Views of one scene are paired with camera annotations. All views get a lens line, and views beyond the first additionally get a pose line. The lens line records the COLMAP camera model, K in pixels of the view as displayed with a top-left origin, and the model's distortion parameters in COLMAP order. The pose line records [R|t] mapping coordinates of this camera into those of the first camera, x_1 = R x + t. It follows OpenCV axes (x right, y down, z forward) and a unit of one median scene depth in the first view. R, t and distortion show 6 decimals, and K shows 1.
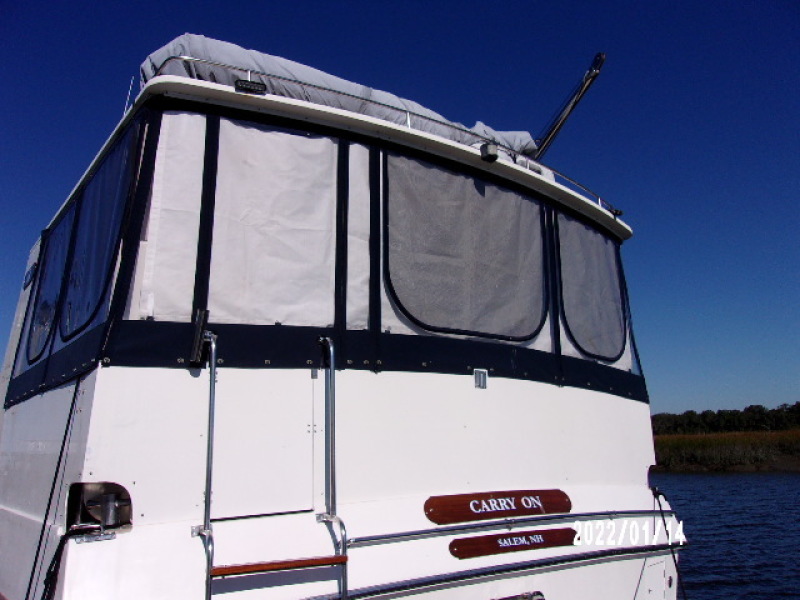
lens RADIAL K [[624.8, 0, 398.6], [0, 624.8, 305.6], [0, 0, 1]] dist [-0.008484, 0.031540]
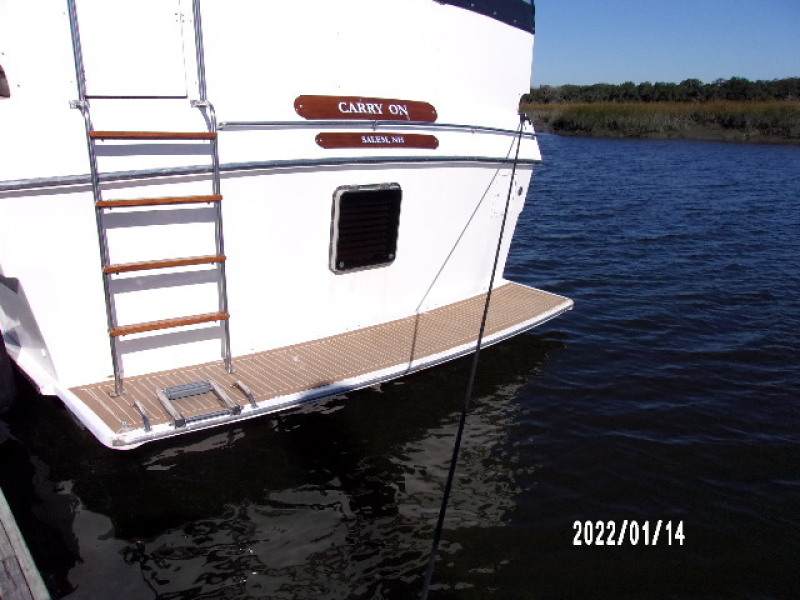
lens RADIAL K [[624.8, 0, 404.3], [0, 624.8, 299.2], [0, 0, 1]] dist [-0.008484, 0.031540]
pose [[0.993724, 0.008928, 0.111505, 0.102749], [-0.063072, 0.867970, 0.492595, 0.057867], [-0.092385, -0.496536, 0.863086, -0.137912]]
